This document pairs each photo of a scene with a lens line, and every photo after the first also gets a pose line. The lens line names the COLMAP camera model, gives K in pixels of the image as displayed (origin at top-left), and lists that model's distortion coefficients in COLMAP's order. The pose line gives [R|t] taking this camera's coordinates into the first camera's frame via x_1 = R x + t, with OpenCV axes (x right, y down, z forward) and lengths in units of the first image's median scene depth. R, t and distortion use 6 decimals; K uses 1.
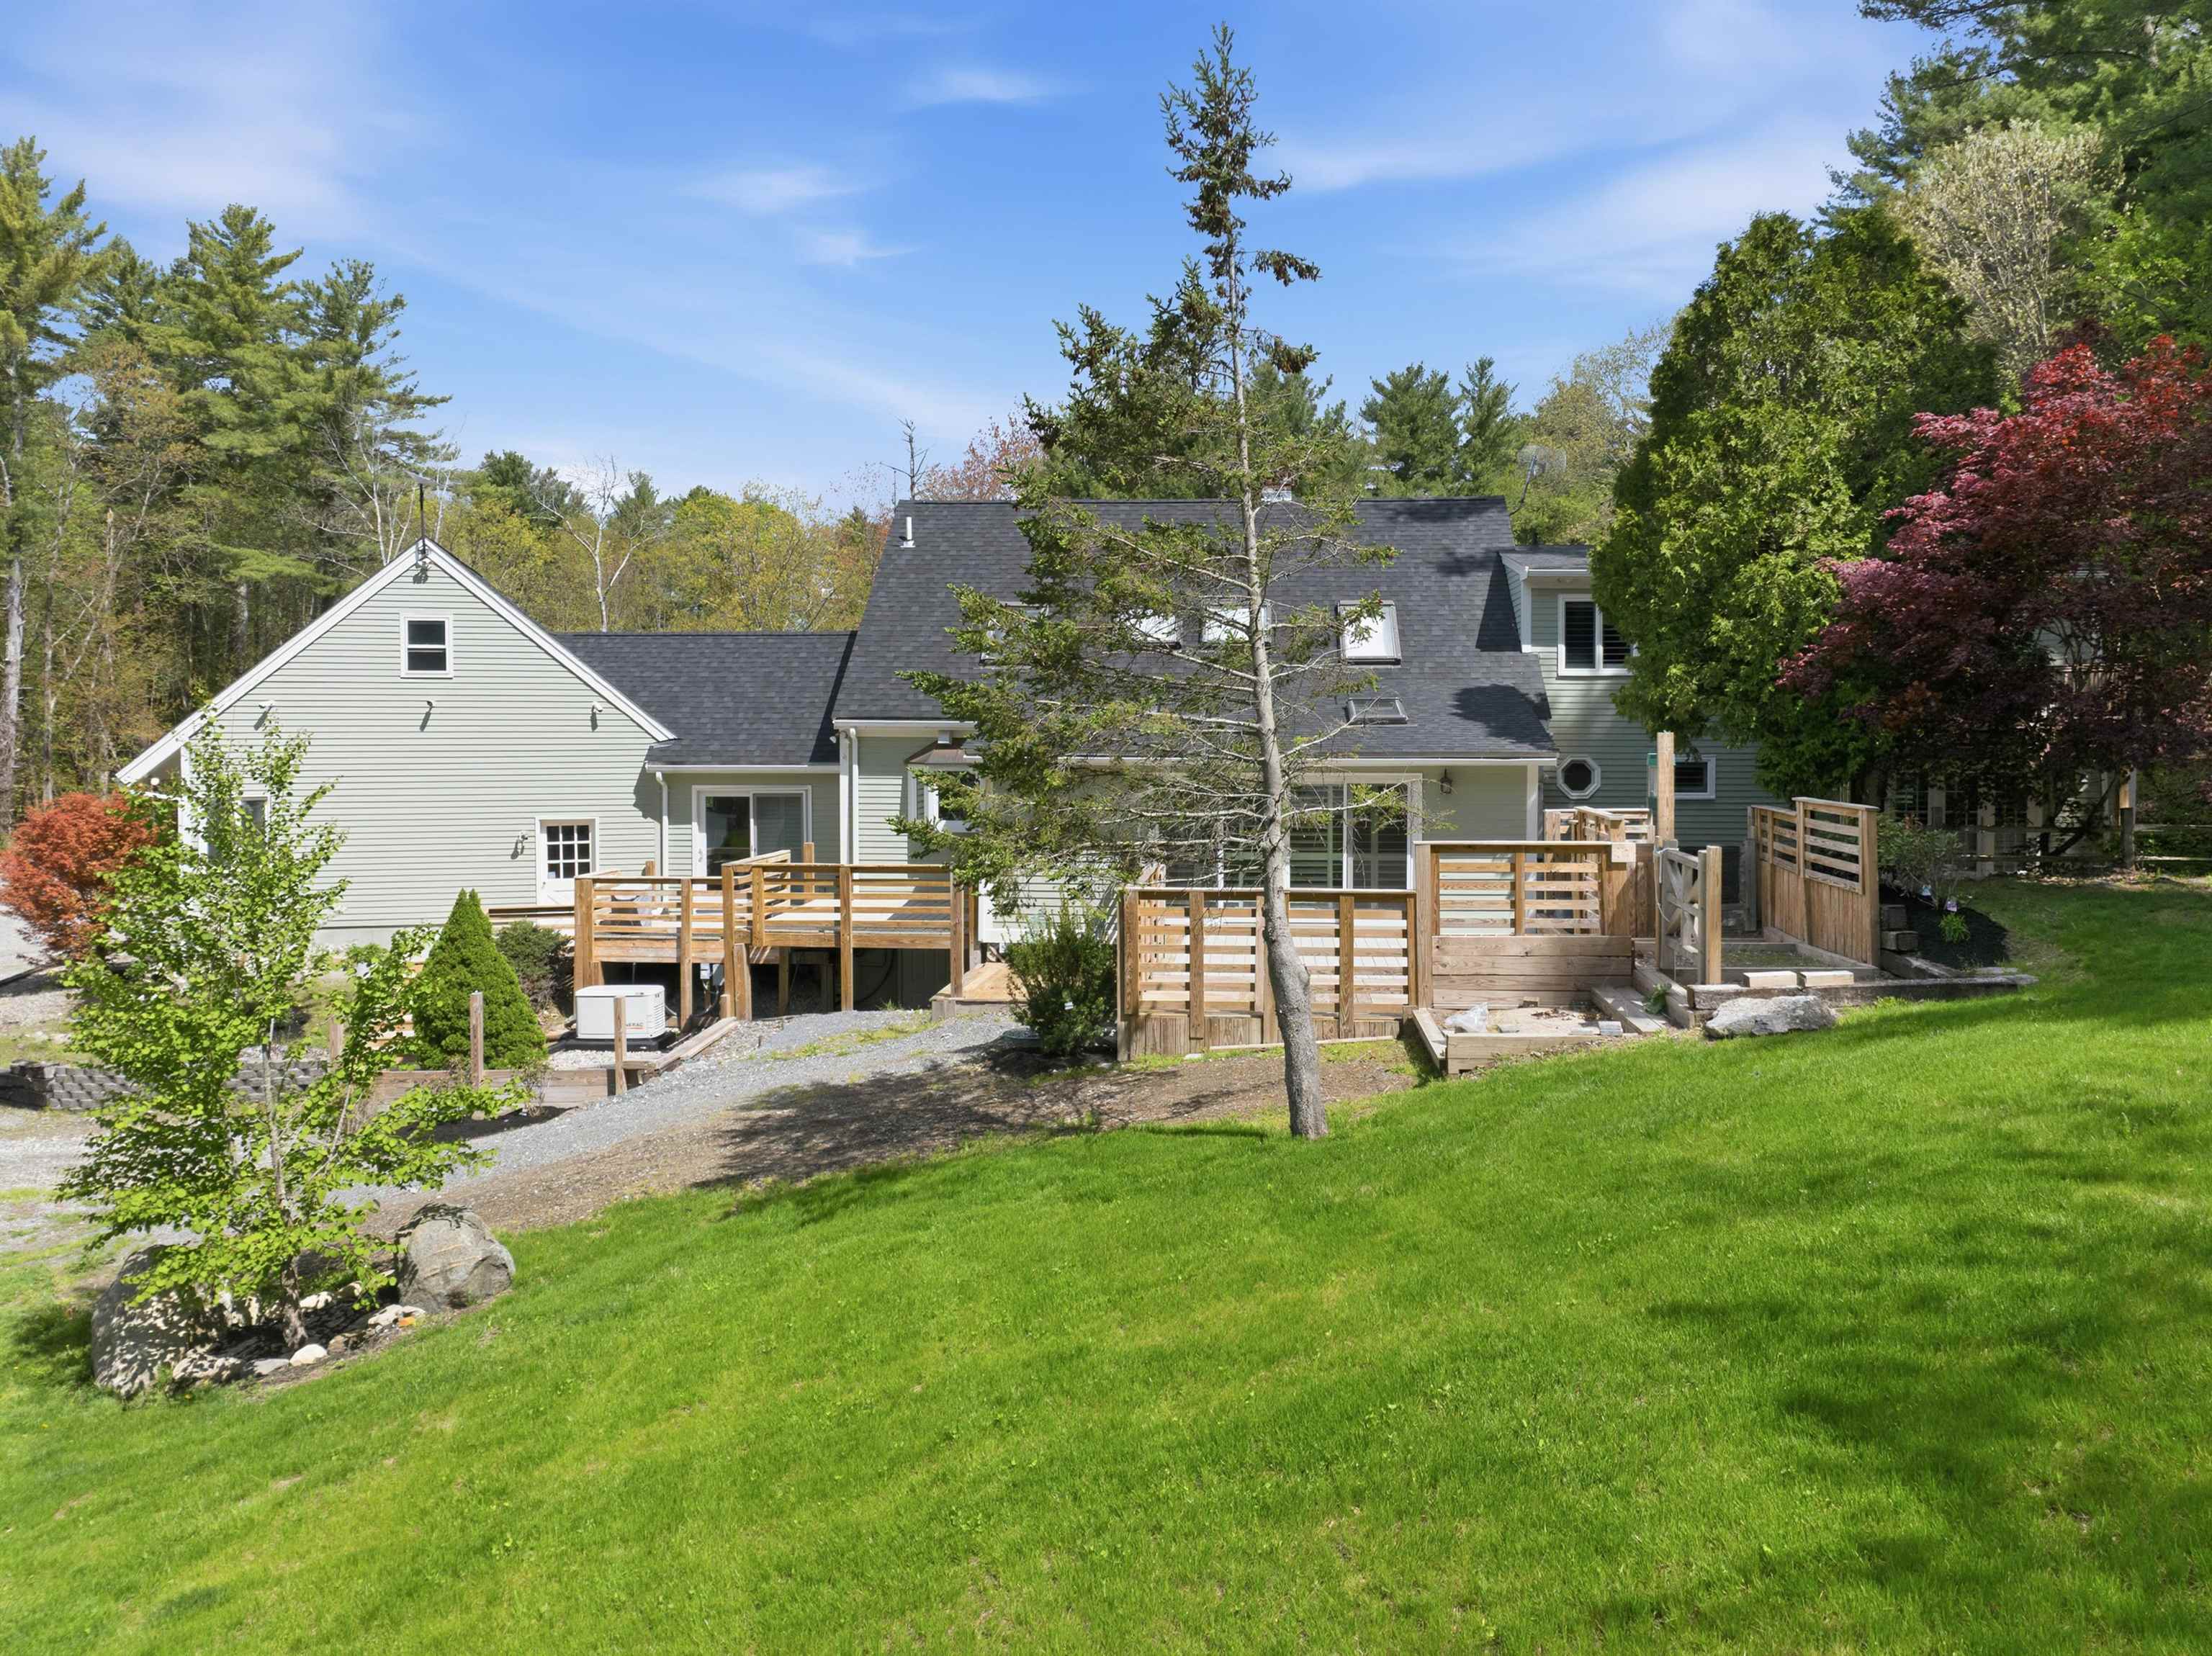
lens RADIAL K [[1565.2, 0, 1120.7], [0, 1565.2, 737.2], [0, 0, 1]] dist [-0.003104, -0.000807]
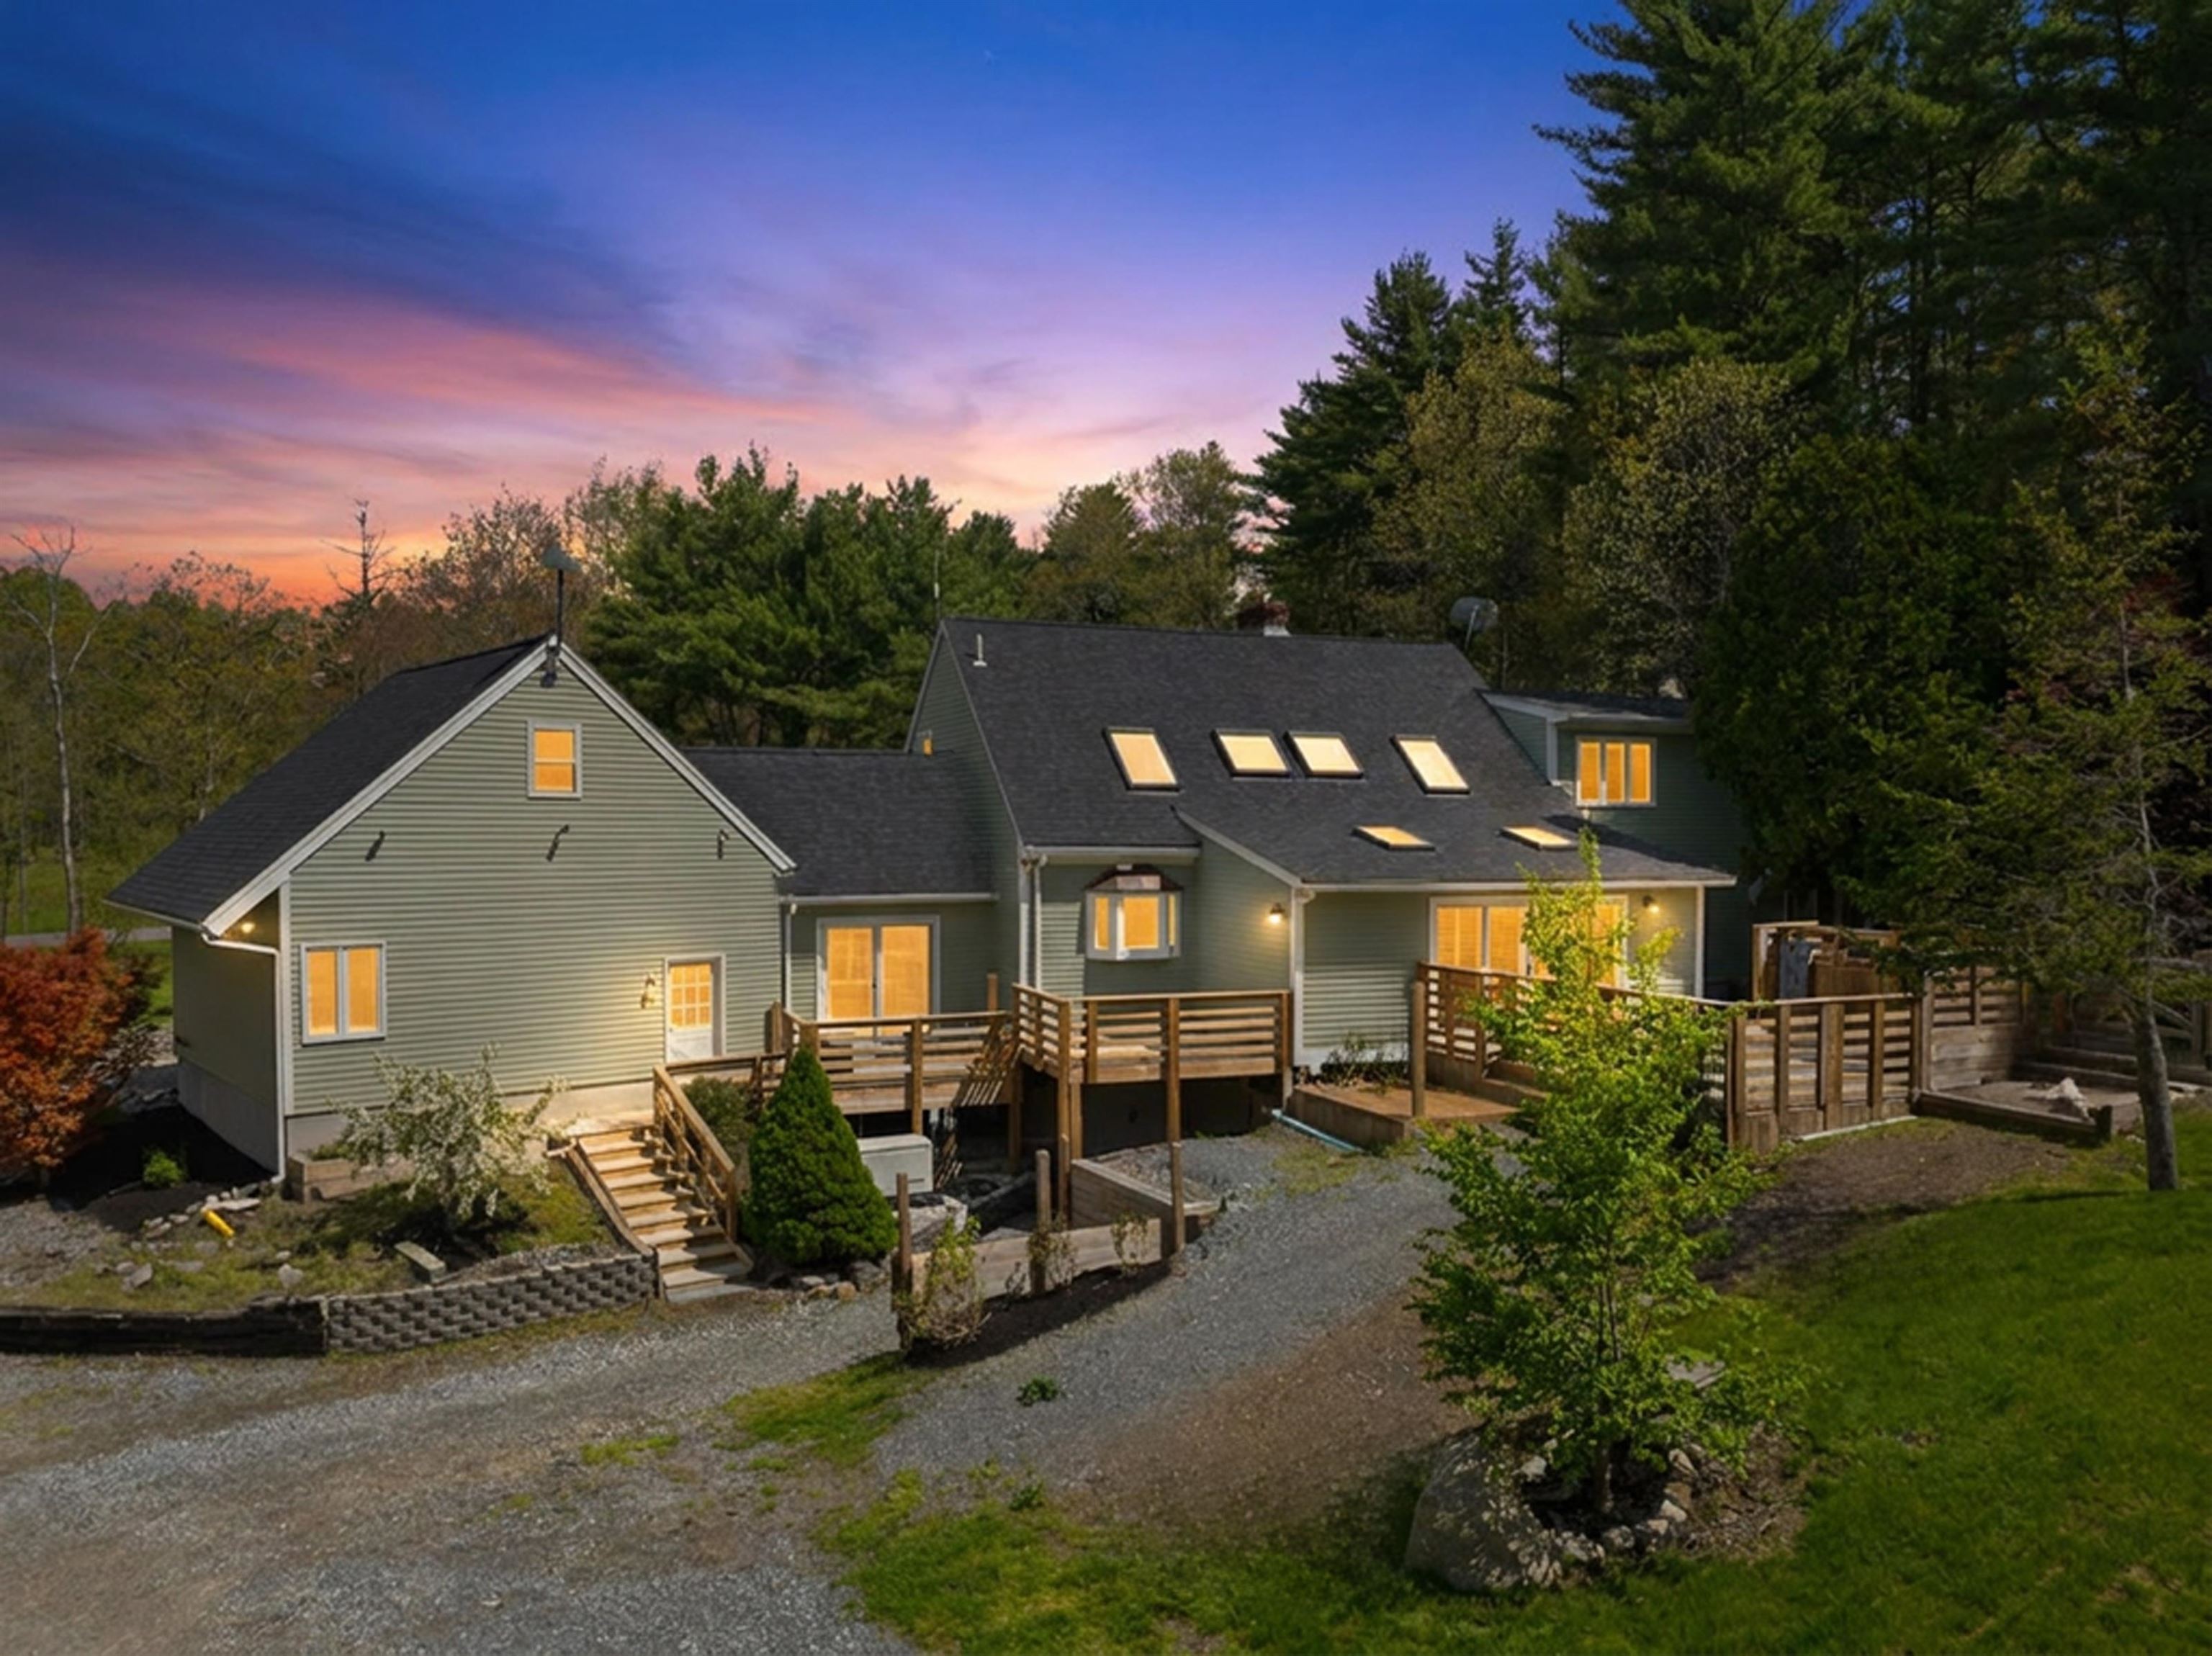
lens RADIAL K [[1565.2, 0, 1106.8], [0, 1565.2, 830.5], [0, 0, 1]] dist [-0.003104, -0.000807]
pose [[0.902169, 0.001087, 0.431382, -0.567254], [0.002251, 0.999971, -0.007229, -0.014512], [-0.431378, 0.007492, 0.902140, 0.106893]]
